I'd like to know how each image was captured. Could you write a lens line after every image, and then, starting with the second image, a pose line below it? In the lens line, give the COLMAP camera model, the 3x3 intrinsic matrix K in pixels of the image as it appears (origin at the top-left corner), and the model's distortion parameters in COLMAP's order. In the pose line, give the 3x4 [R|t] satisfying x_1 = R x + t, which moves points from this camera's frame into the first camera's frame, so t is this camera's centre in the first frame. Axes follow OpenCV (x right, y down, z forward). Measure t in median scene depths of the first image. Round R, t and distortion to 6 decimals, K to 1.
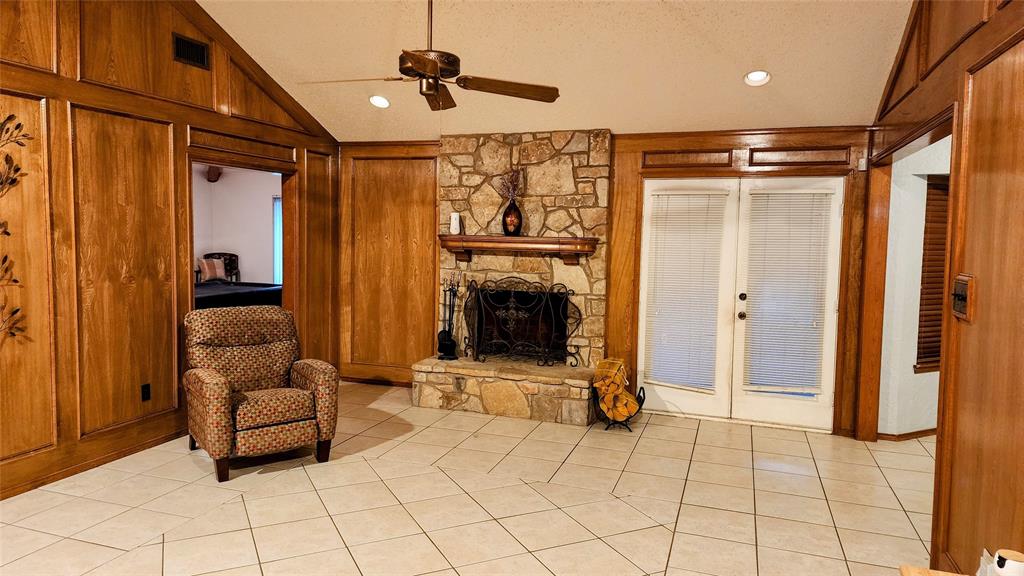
lens RADIAL K [[690.6, 0, 508.6], [0, 690.6, 284.0], [0, 0, 1]] dist [0.068109, -0.062223]
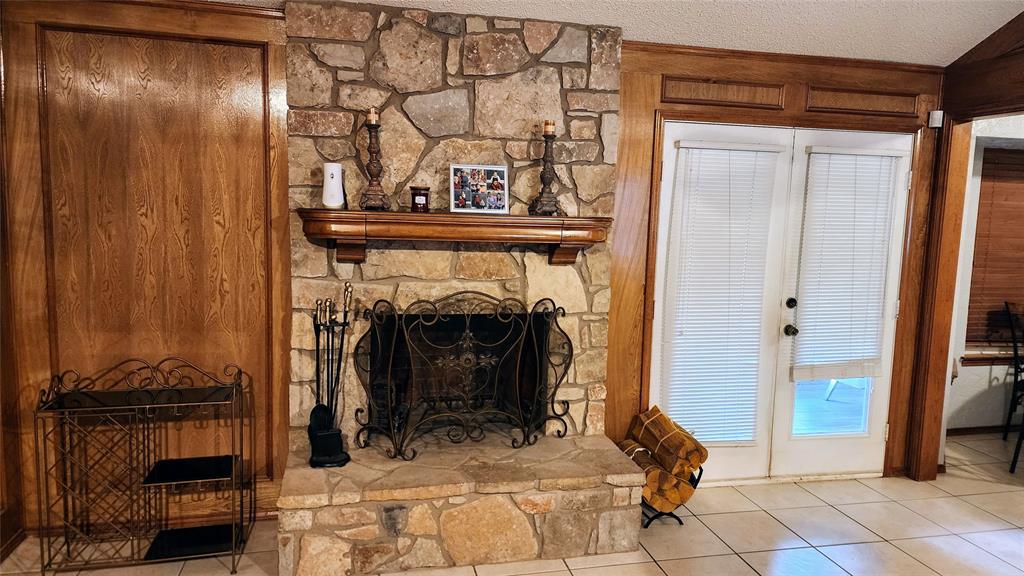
lens RADIAL K [[690.6, 0, 537.6], [0, 690.6, 290.8], [0, 0, 1]] dist [0.068109, -0.062223]
pose [[0.841126, -0.057870, 0.537734, -0.230856], [0.027909, 0.997579, 0.063702, -0.042134], [-0.540119, -0.038574, 0.840704, 0.522457]]
